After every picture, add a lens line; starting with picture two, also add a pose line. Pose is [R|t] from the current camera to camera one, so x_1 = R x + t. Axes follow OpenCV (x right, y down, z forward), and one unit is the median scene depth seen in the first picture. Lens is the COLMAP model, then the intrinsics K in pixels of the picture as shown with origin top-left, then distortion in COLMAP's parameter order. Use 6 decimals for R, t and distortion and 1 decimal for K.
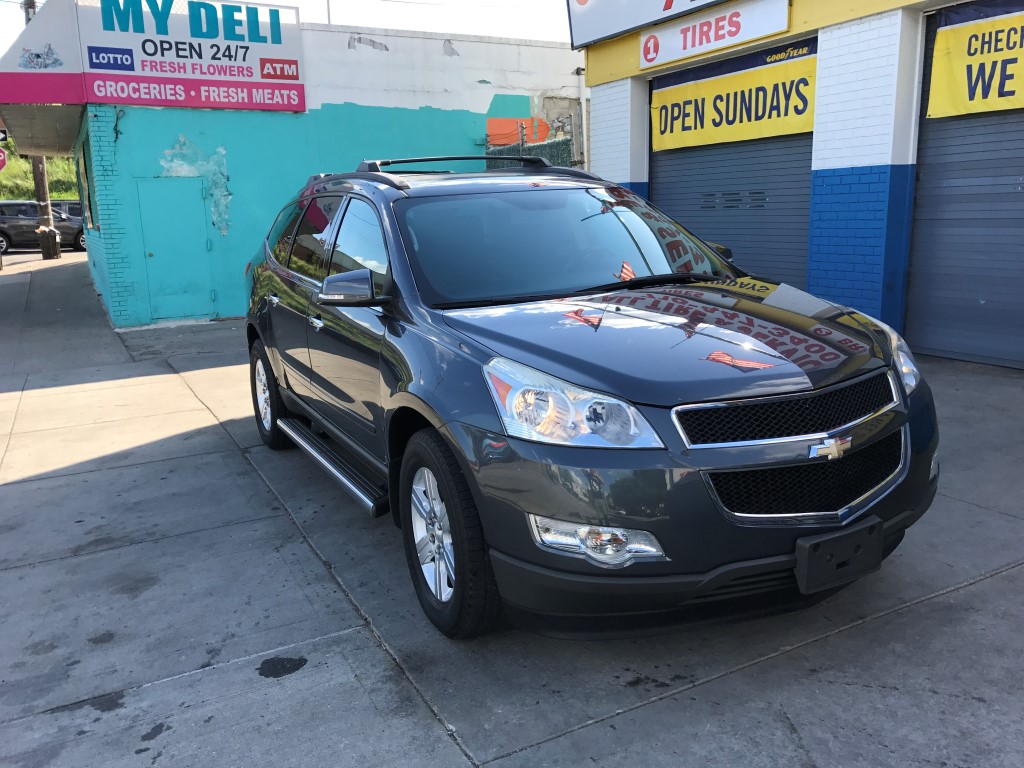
lens RADIAL K [[850.8, 0, 508.8], [0, 850.8, 383.9], [0, 0, 1]] dist [-0.010644, 0.018508]
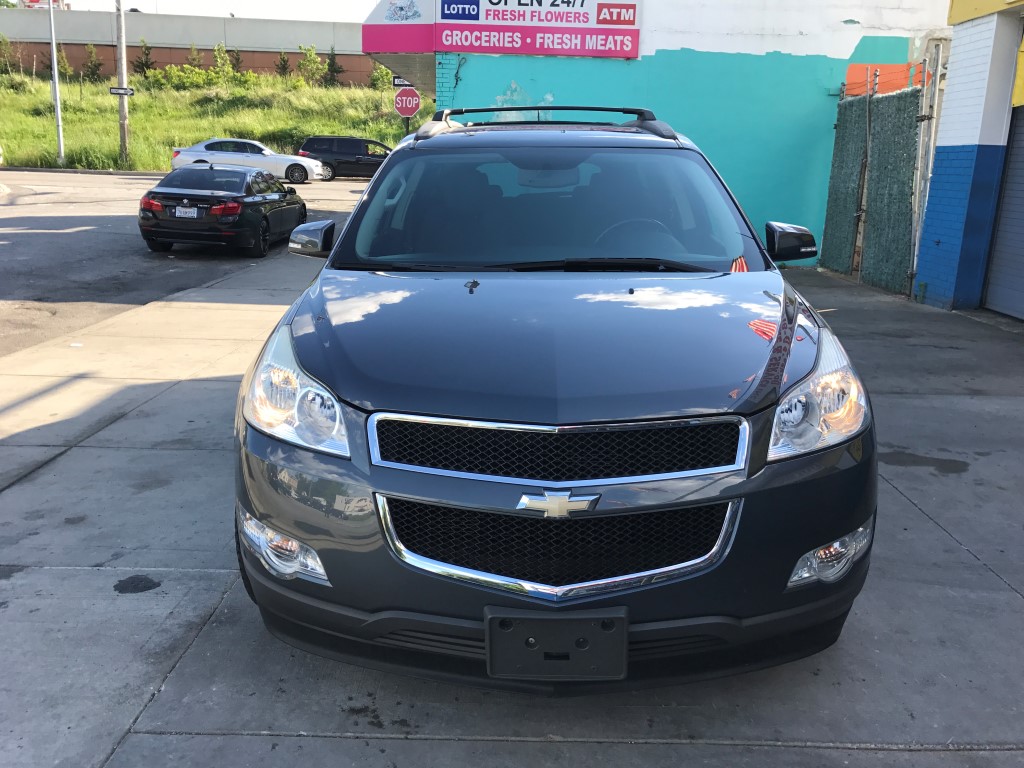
lens RADIAL K [[850.8, 0, 512.5], [0, 850.8, 385.2], [0, 0, 1]] dist [-0.010644, 0.018508]
pose [[0.872273, 0.169366, -0.458753, 0.156470], [-0.143039, 0.985447, 0.091842, -0.021560], [0.467632, -0.014492, 0.883805, 0.072719]]
